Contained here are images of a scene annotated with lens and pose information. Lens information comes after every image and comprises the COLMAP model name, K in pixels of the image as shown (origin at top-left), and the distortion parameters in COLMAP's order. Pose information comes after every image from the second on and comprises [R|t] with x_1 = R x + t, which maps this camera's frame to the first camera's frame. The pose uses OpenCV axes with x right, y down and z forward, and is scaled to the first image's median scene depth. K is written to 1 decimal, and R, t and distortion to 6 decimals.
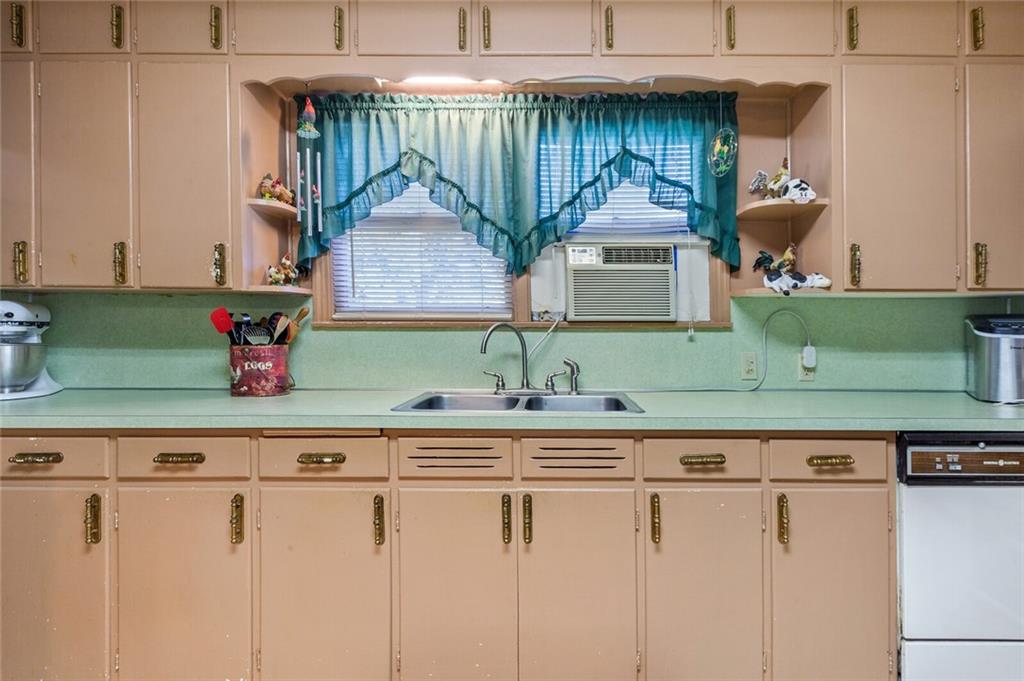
lens RADIAL K [[478.2, 0, 532.4], [0, 478.2, 327.0], [0, 0, 1]] dist [-0.002524, -0.000436]
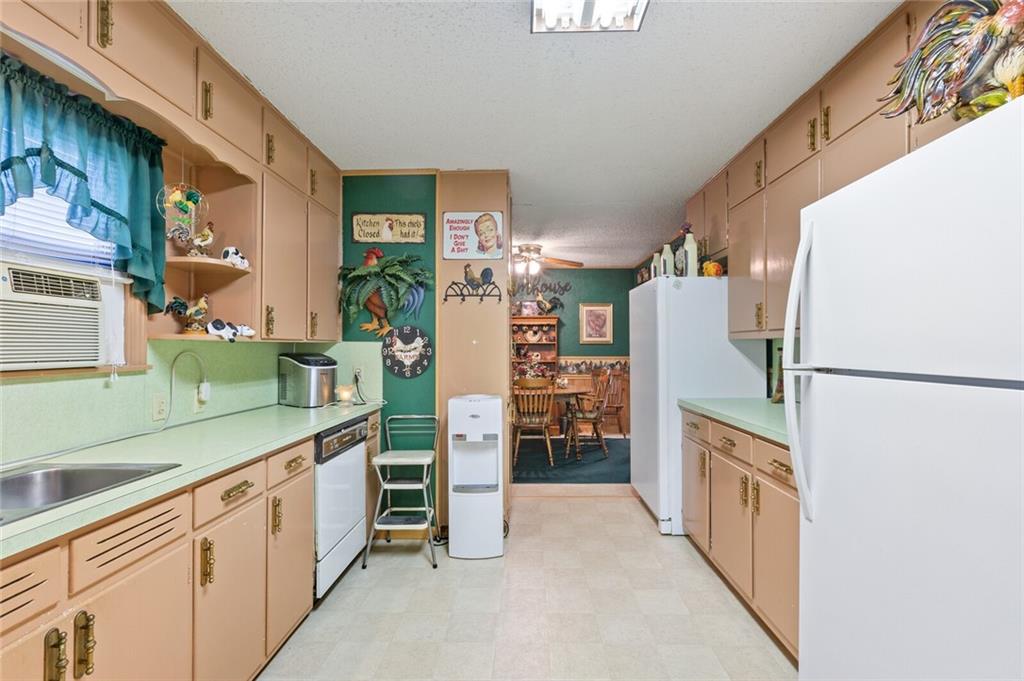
lens RADIAL K [[442.7, 0, 531.0], [0, 442.7, 343.8], [0, 0, 1]] dist [0.001308, 0.000221]
pose [[-0.005672, 0.004895, 0.999972, -0.532466], [-0.000282, 0.999988, -0.004897, -0.051168], [-0.999984, -0.000310, -0.005671, 0.220586]]
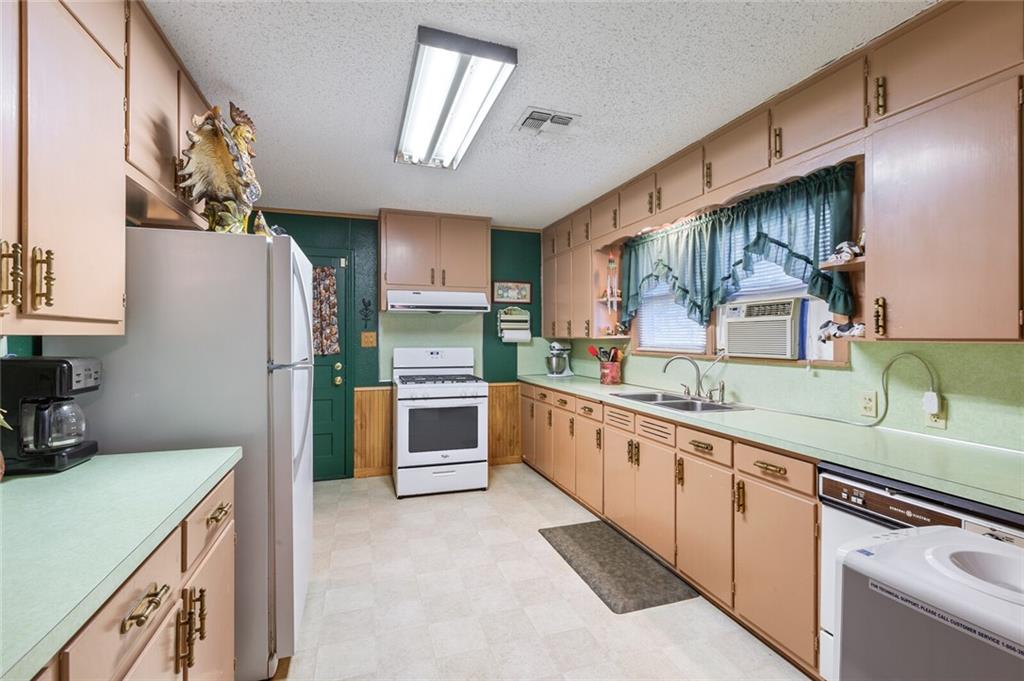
lens RADIAL K [[465.8, 0, 512.9], [0, 465.8, 333.8], [0, 0, 1]] dist [0.001805, 0.000104]
pose [[0.317924, -0.005356, -0.948101, 1.267232], [0.002292, 0.999985, -0.004881, -0.078124], [0.948113, -0.000621, 0.317932, -0.106388]]
